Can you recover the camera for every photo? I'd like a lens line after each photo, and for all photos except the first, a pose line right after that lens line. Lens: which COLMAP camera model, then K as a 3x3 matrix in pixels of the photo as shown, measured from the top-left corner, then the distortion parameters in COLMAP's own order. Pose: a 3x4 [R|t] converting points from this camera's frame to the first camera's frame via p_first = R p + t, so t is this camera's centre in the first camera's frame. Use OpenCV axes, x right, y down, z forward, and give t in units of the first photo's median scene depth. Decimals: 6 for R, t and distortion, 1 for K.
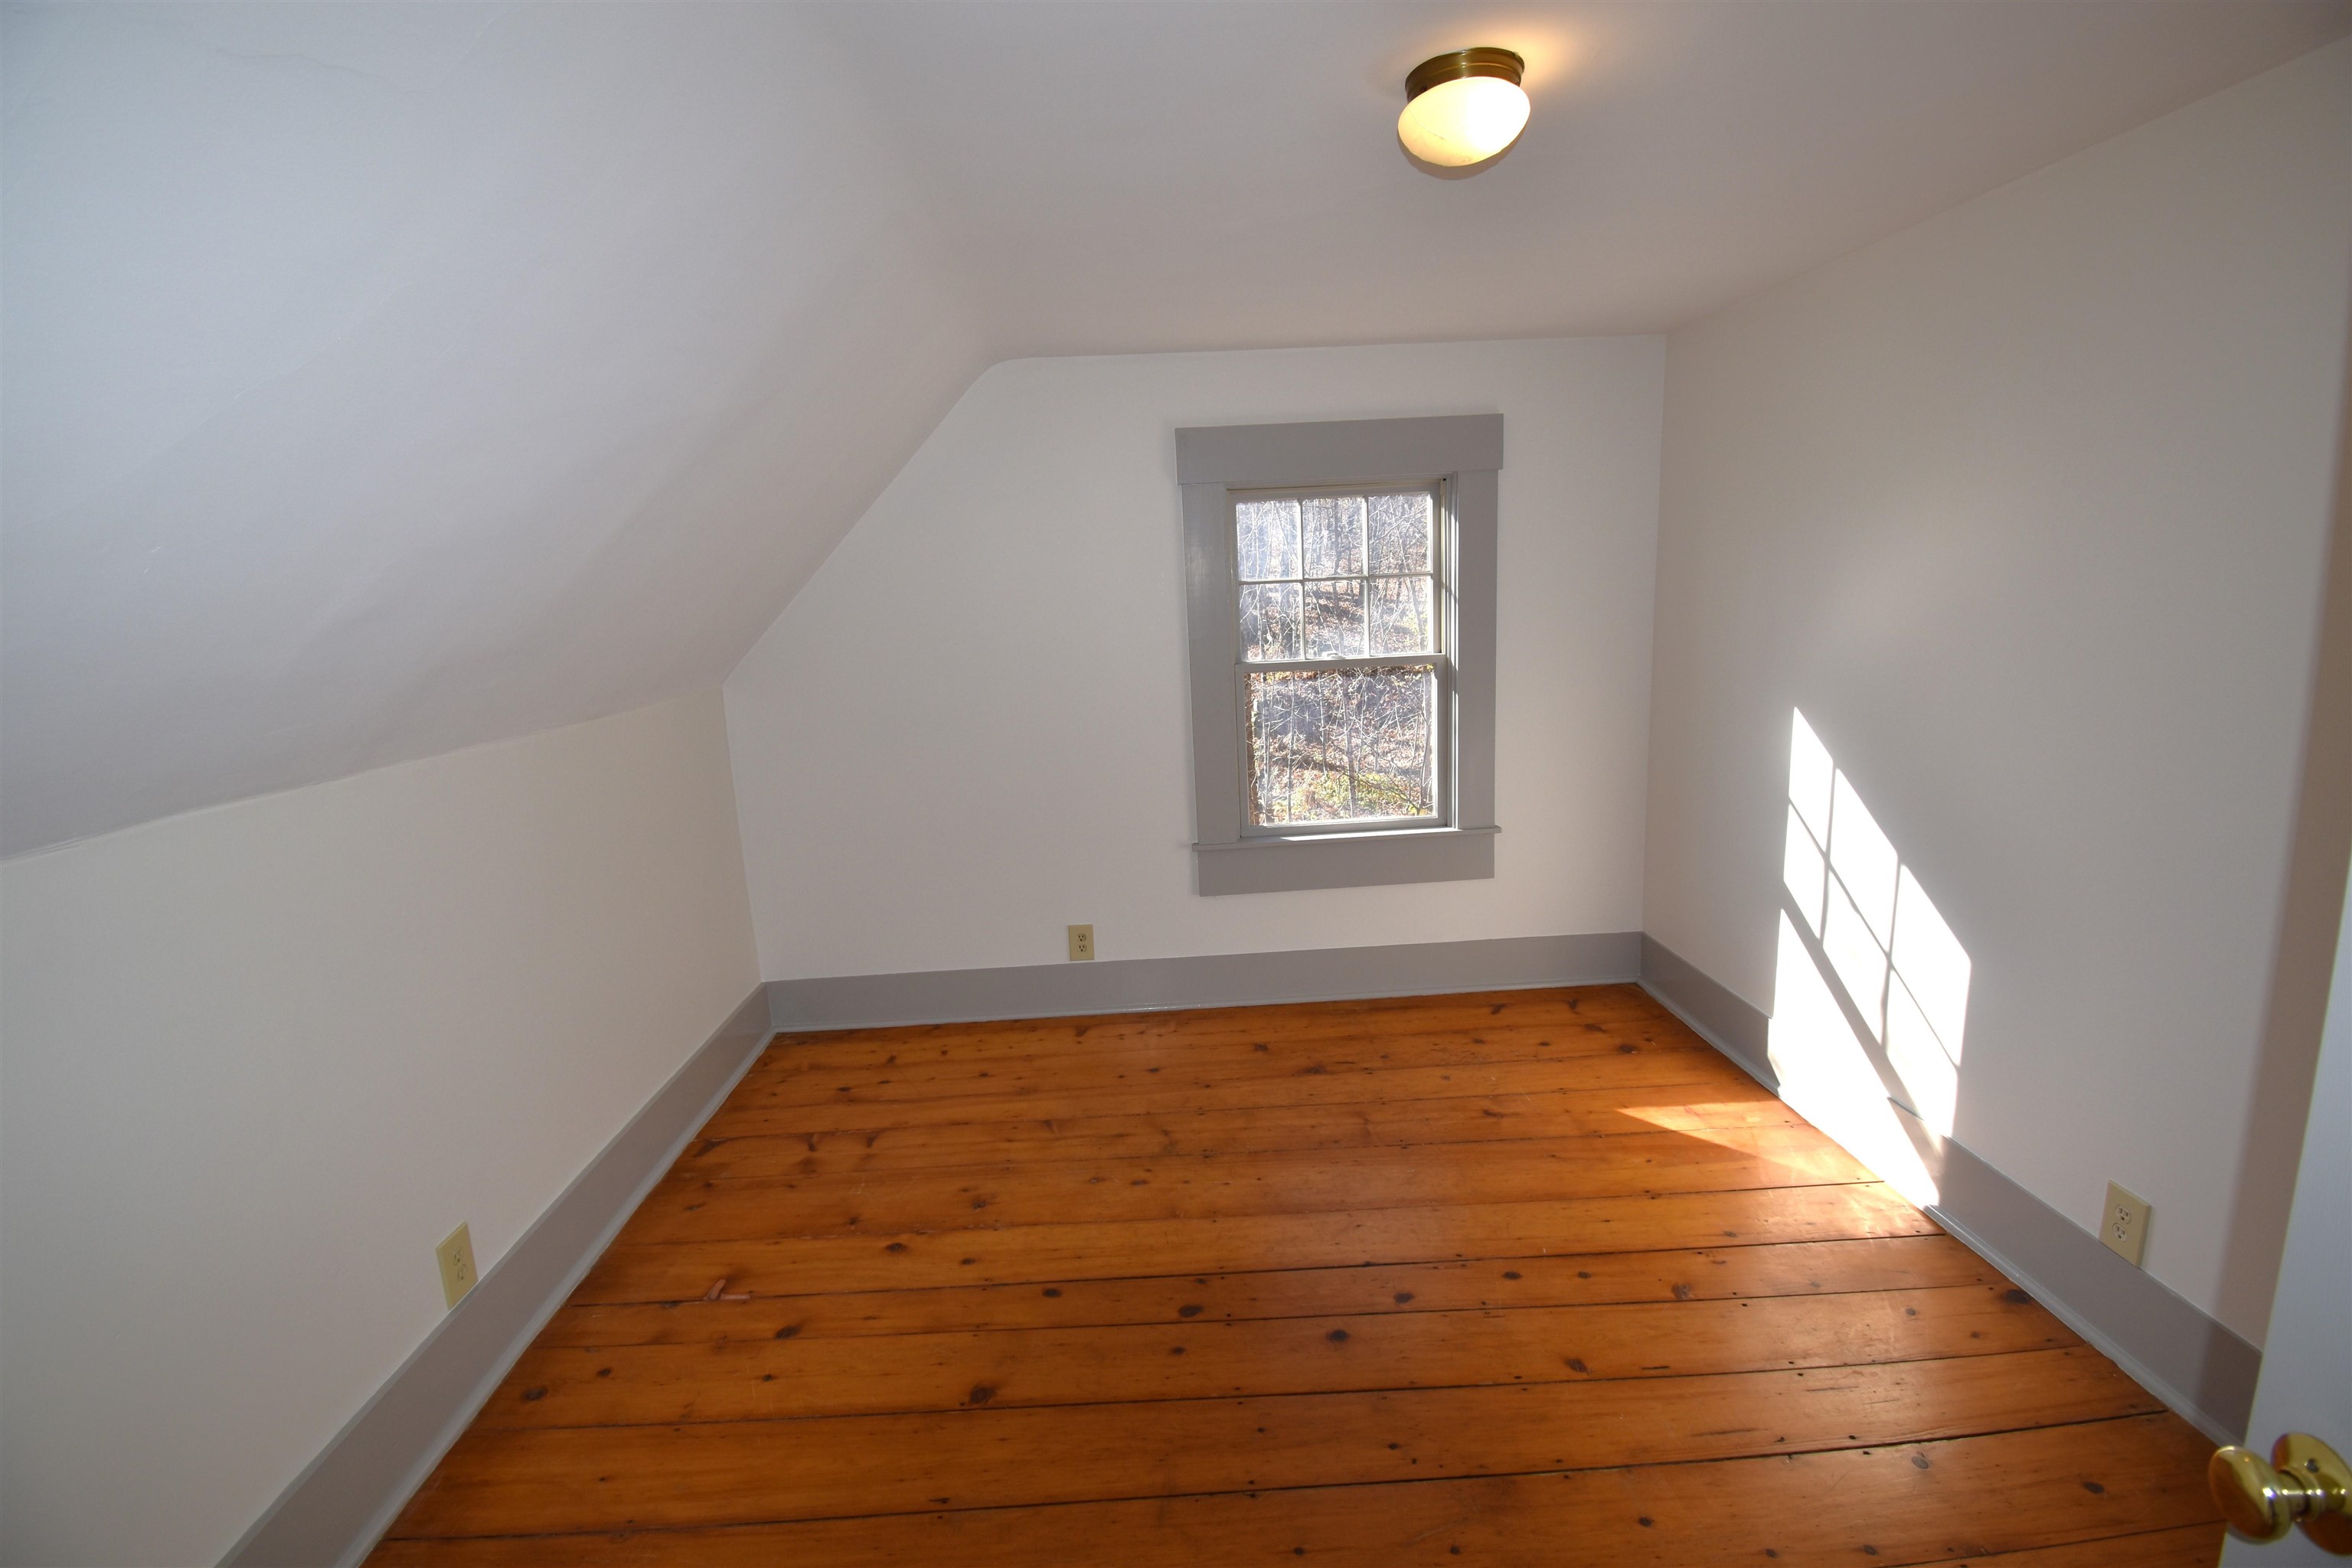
lens RADIAL K [[1046.9, 0, 1168.5], [0, 1046.9, 781.7], [0, 0, 1]] dist [-0.003740, -0.008222]
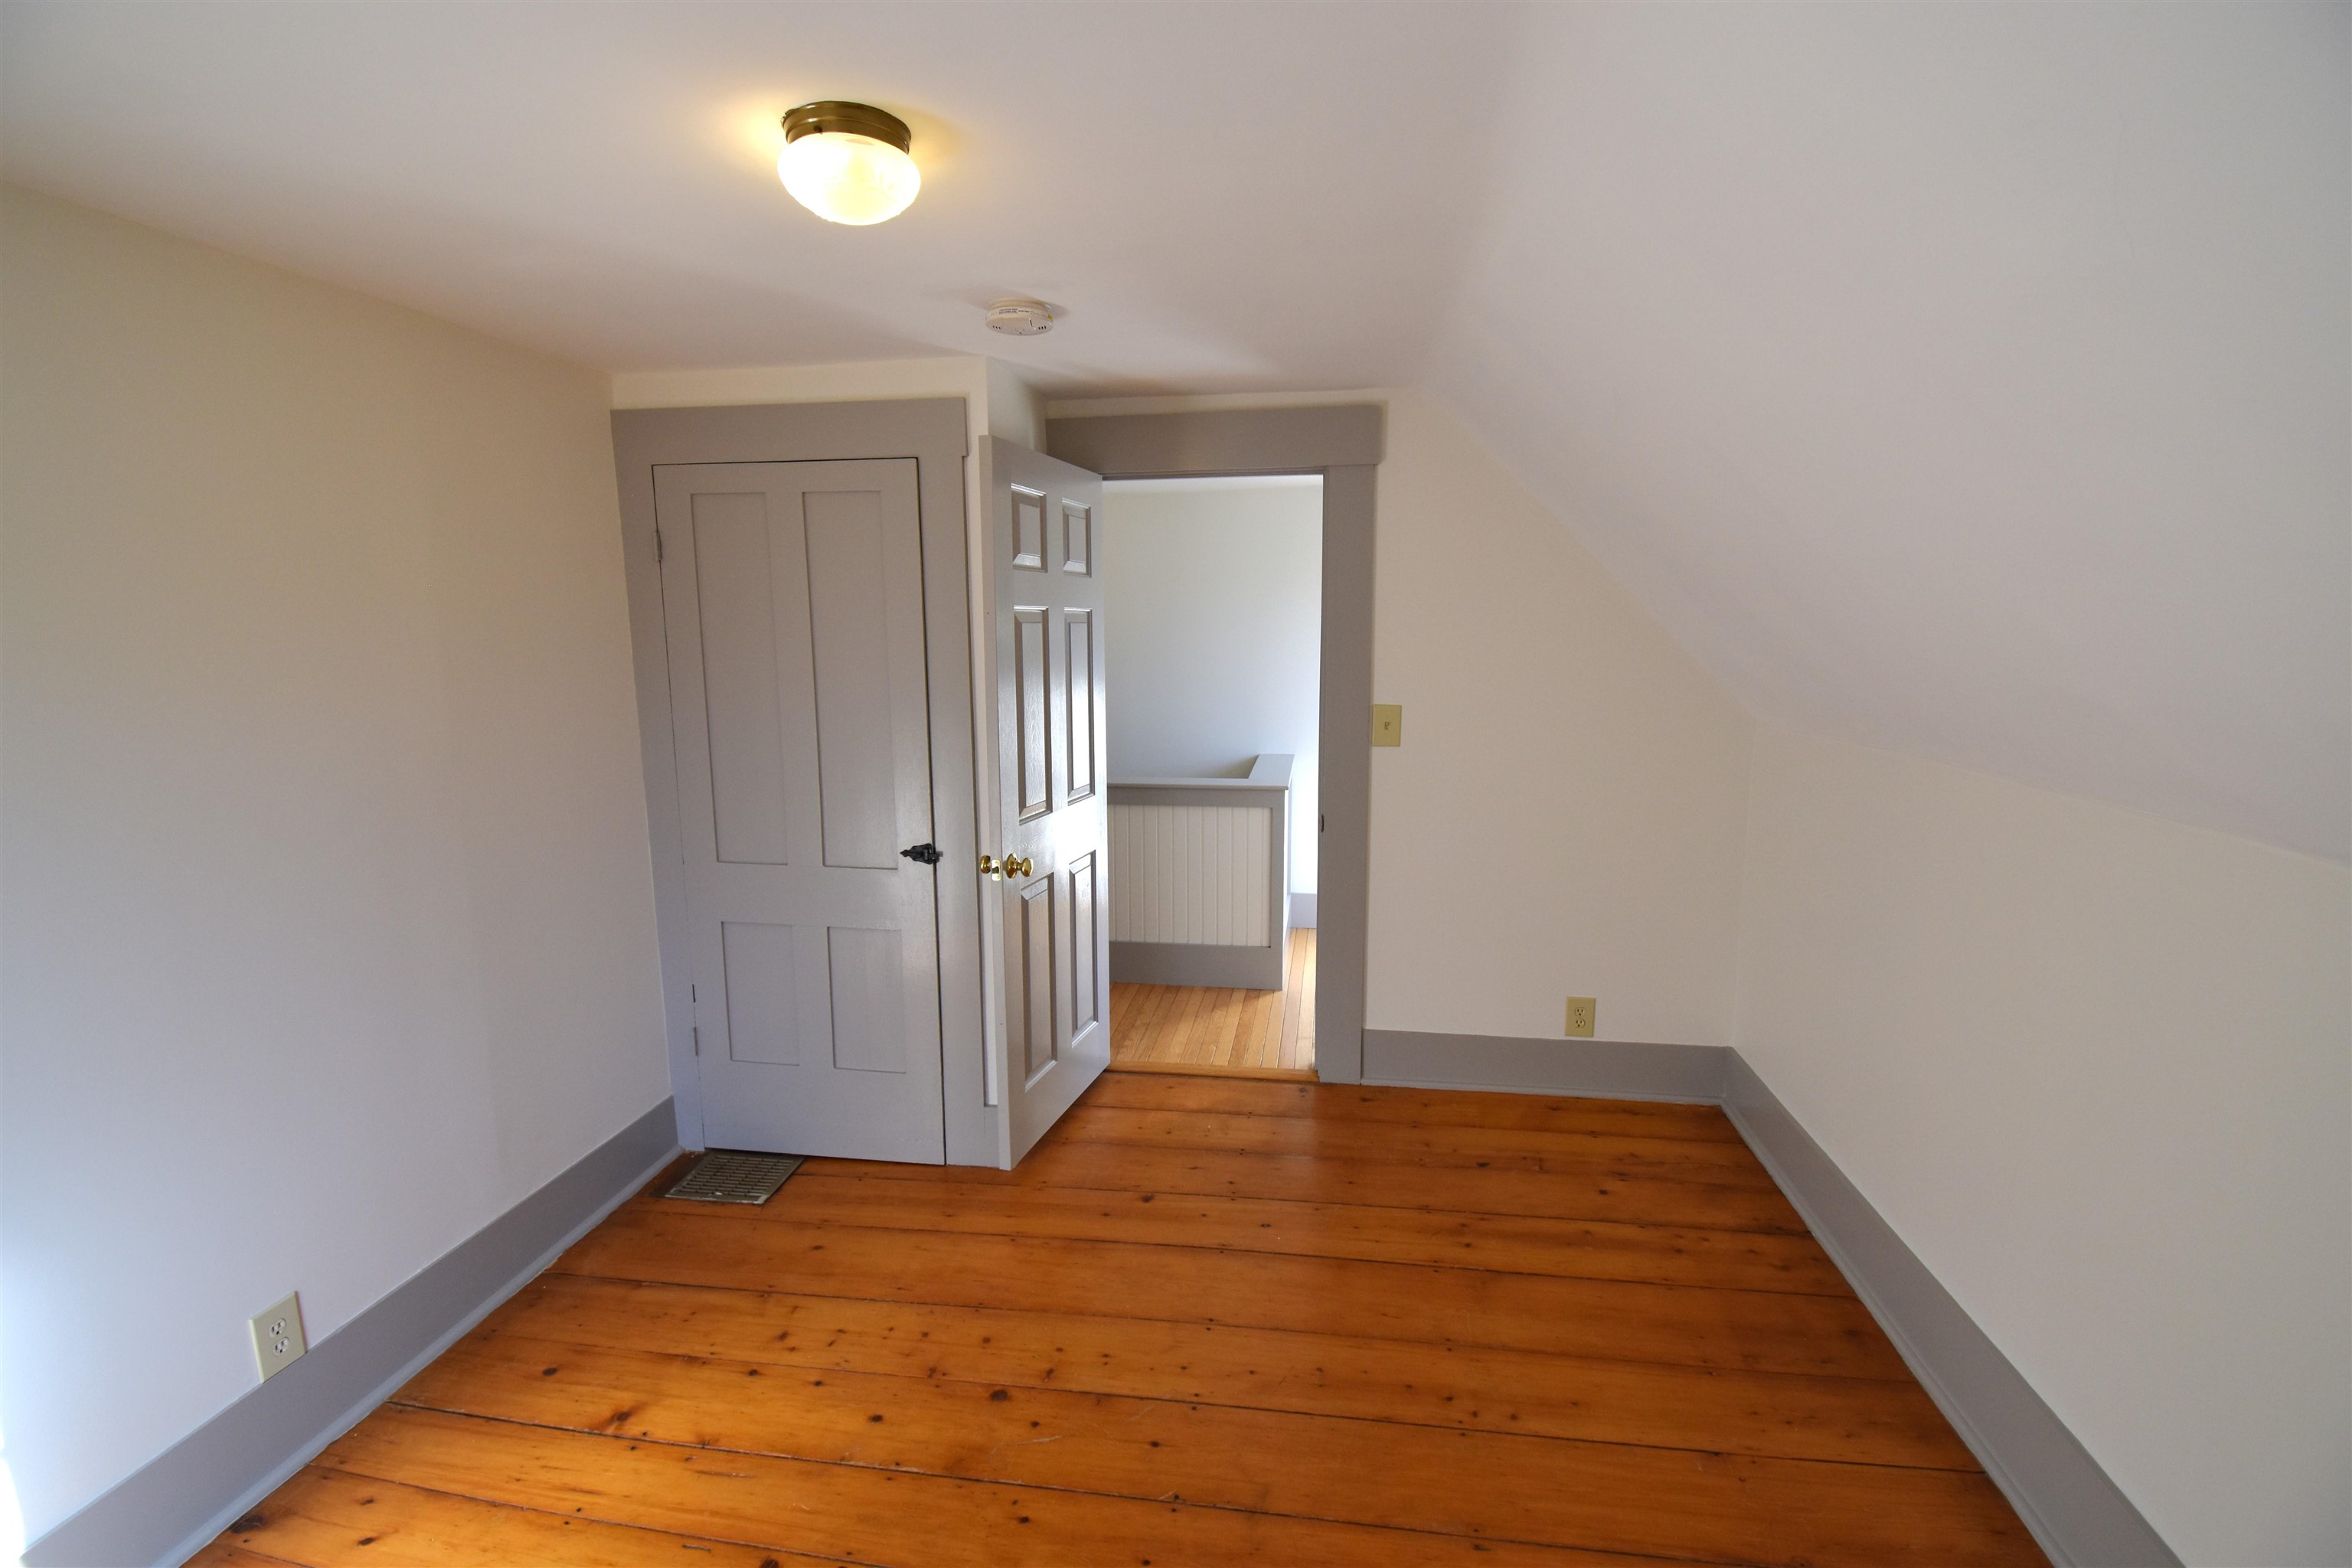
lens RADIAL K [[1046.9, 0, 1156.6], [0, 1046.9, 769.2], [0, 0, 1]] dist [-0.003740, -0.008222]
pose [[-0.976328, 0.025350, 0.214804, -0.122544], [0.092245, 0.947064, 0.307507, -0.295997], [-0.195638, 0.320042, -0.926984, 1.449826]]
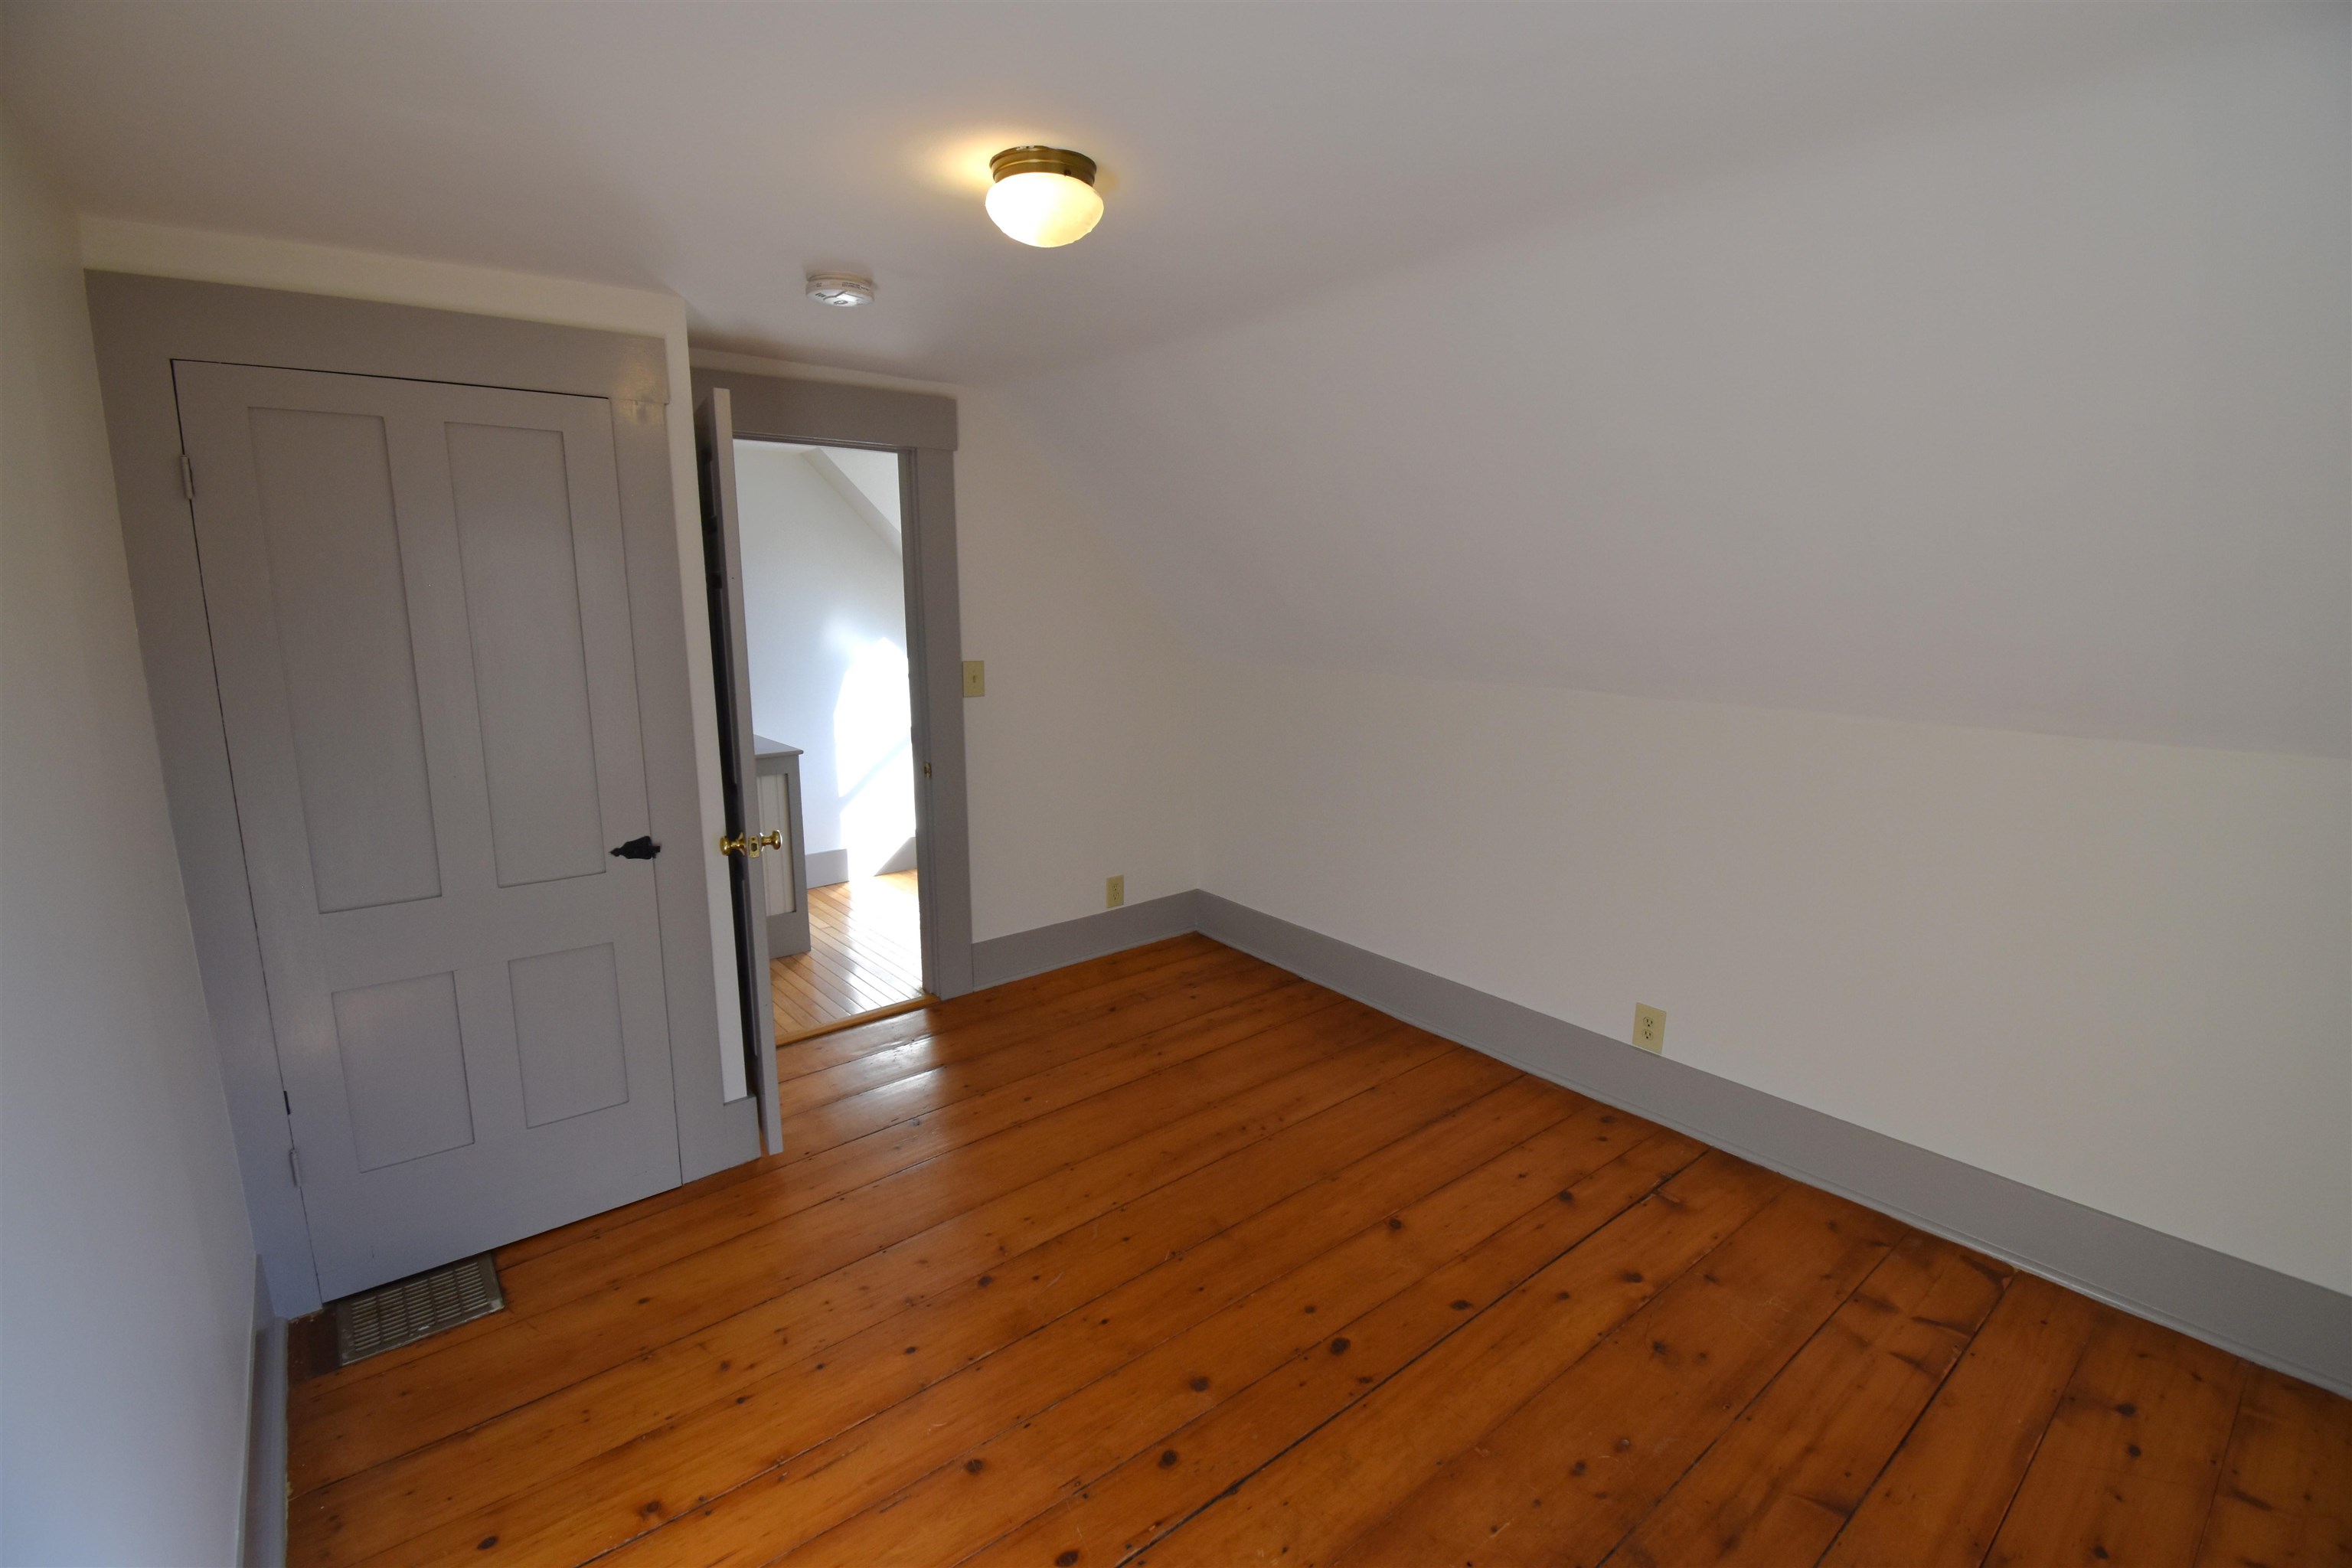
lens RADIAL K [[1046.9, 0, 1177.9], [0, 1046.9, 779.0], [0, 0, 1]] dist [-0.003740, -0.008222]
pose [[-0.806316, 0.157339, -0.570174, 0.648842], [-0.067662, 0.933107, 0.353175, -0.348712], [0.587602, 0.323350, -0.741734, 1.525212]]
